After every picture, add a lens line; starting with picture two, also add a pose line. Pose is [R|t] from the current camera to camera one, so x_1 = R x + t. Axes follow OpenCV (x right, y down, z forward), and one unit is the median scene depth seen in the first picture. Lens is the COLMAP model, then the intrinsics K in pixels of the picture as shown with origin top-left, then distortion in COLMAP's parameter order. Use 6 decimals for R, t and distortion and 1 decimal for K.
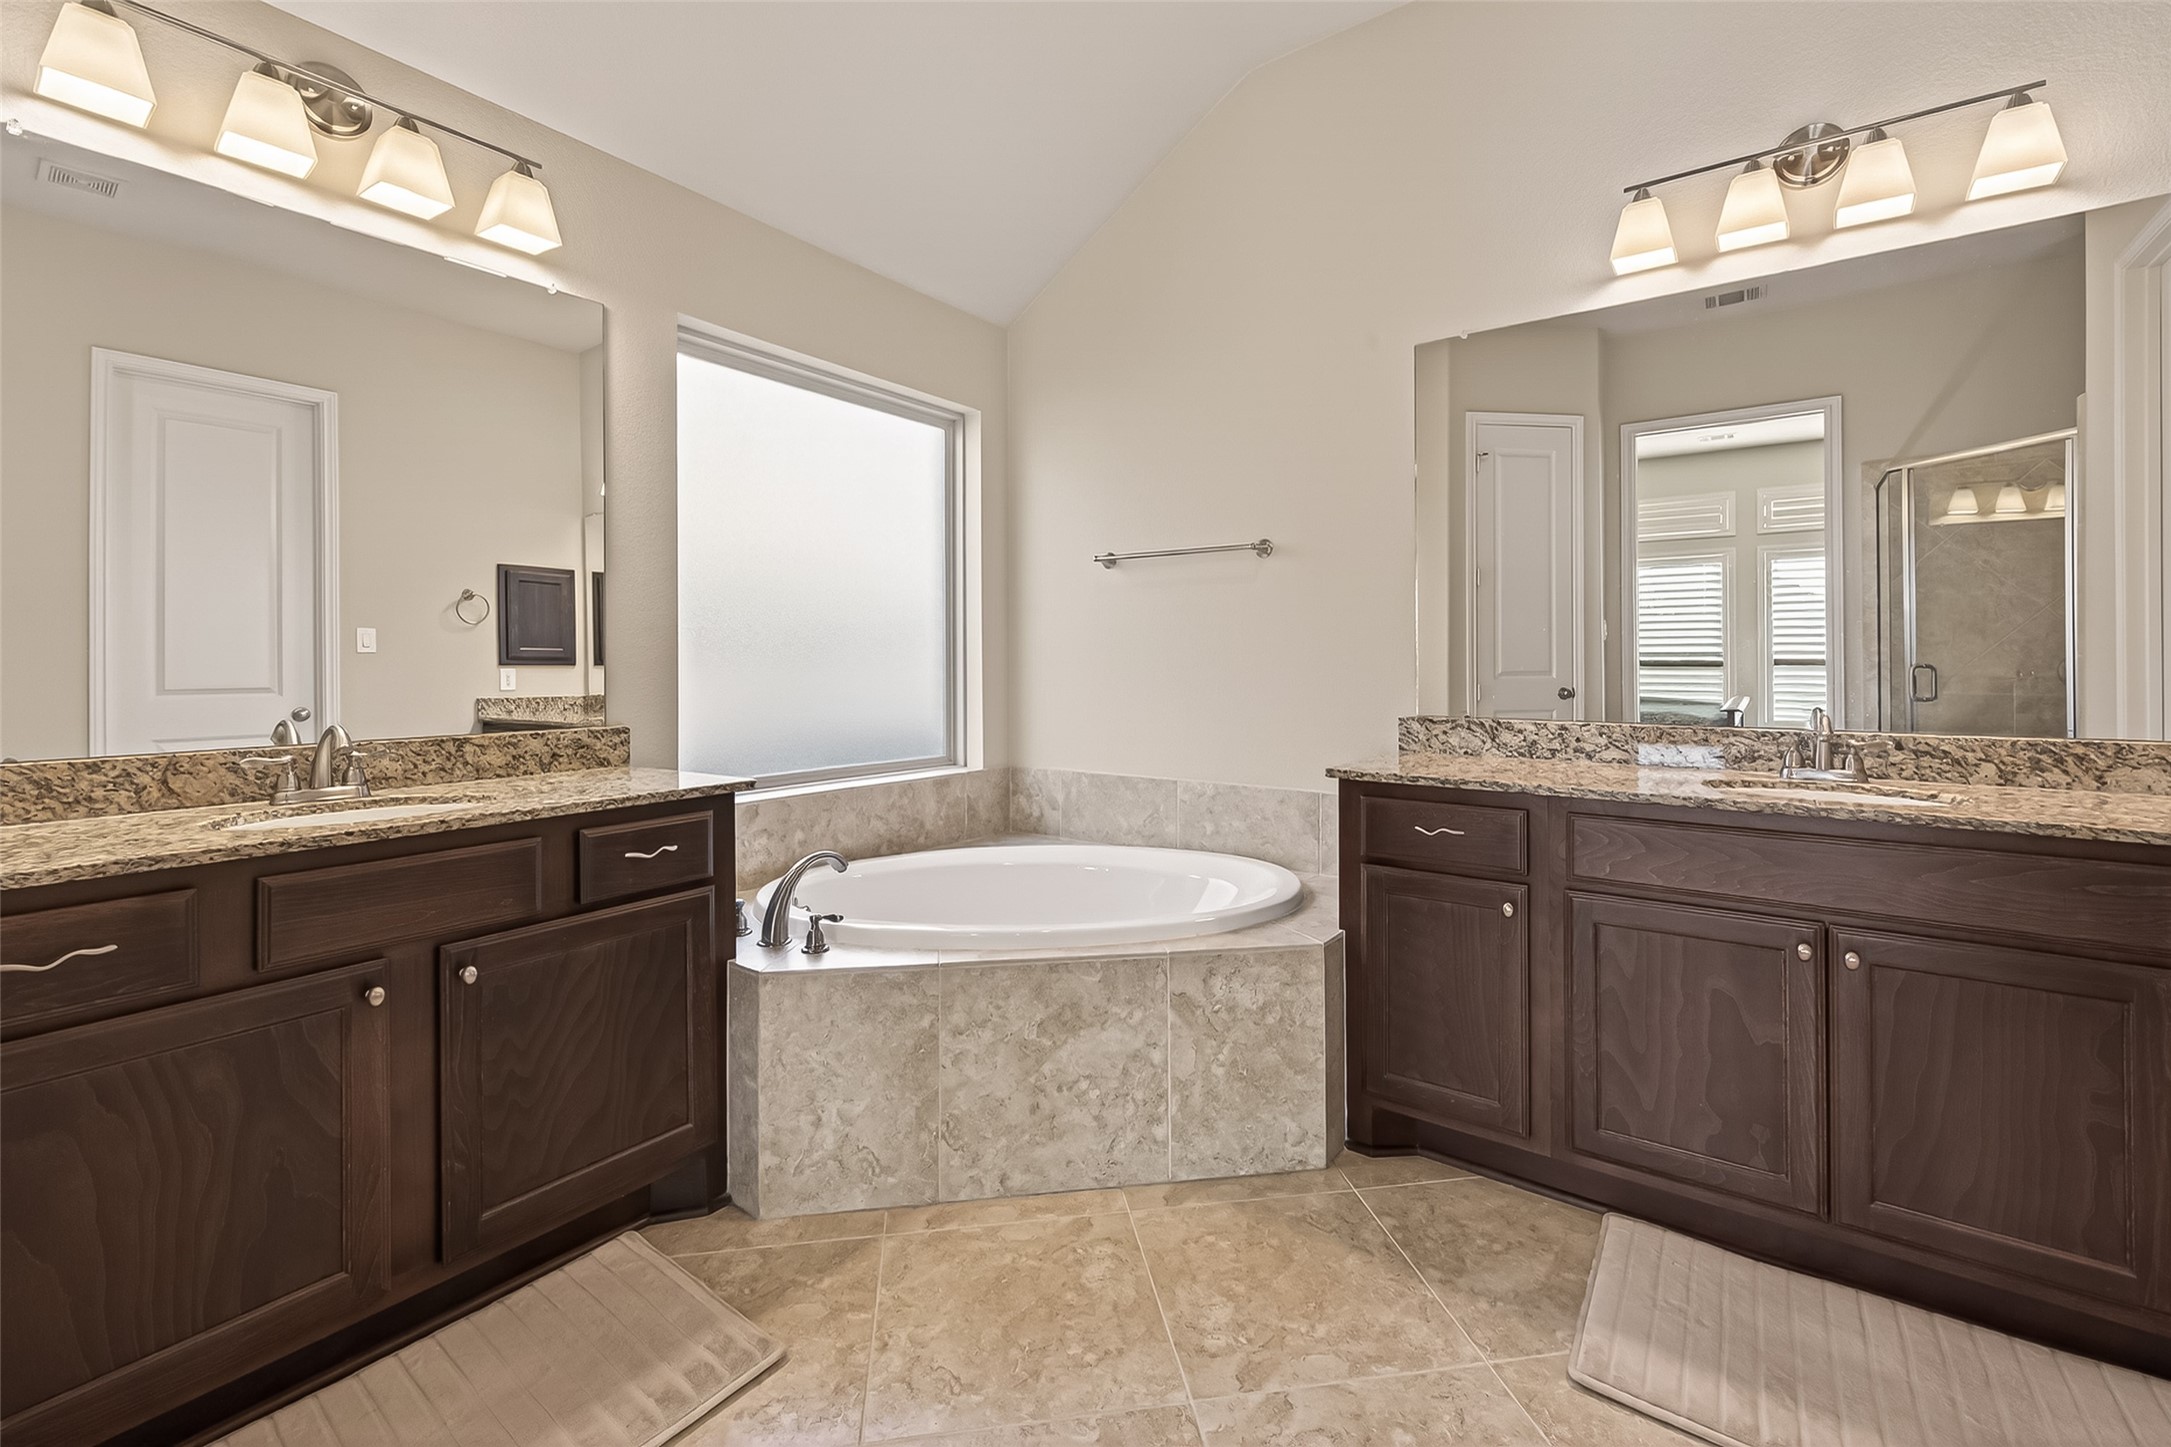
lens RADIAL K [[910.1, 0, 1090.2], [0, 910.1, 653.6], [0, 0, 1]] dist [0.001272, -0.004822]
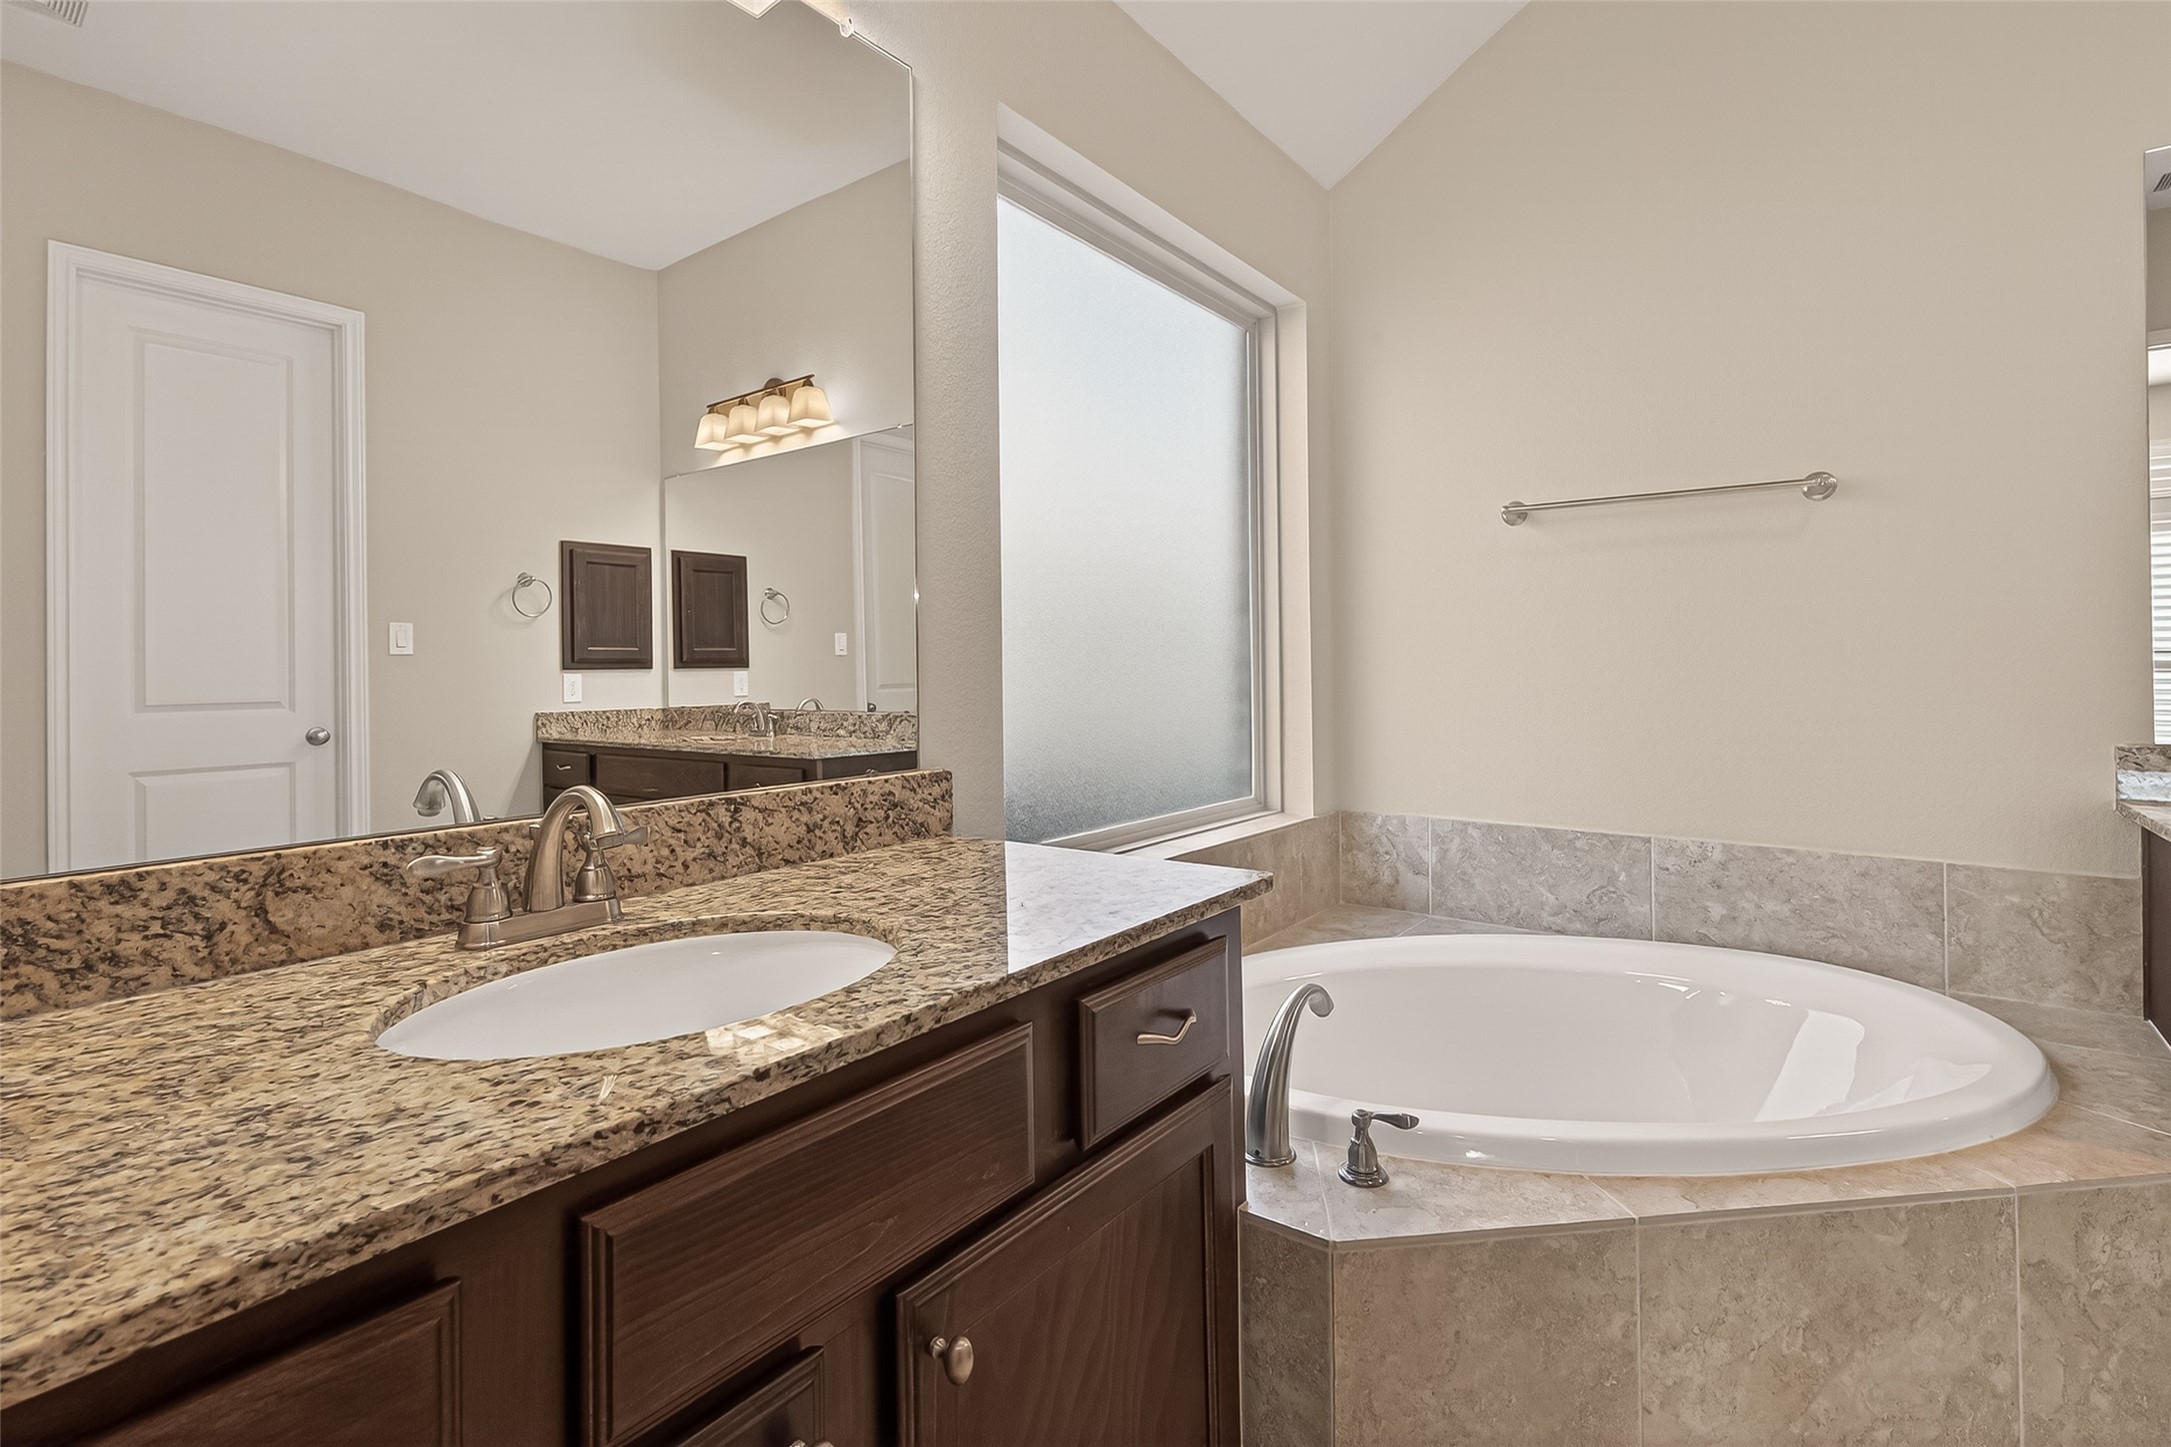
lens RADIAL K [[1003.3, 0, 1084.6], [0, 1003.3, 656.5], [0, 0, 1]] dist [0.008671, -0.005067]
pose [[0.999699, -0.004895, -0.024049, -0.458101], [0.004931, 0.999987, 0.001428, 0.005277], [0.024042, -0.001546, 0.999710, 0.381430]]
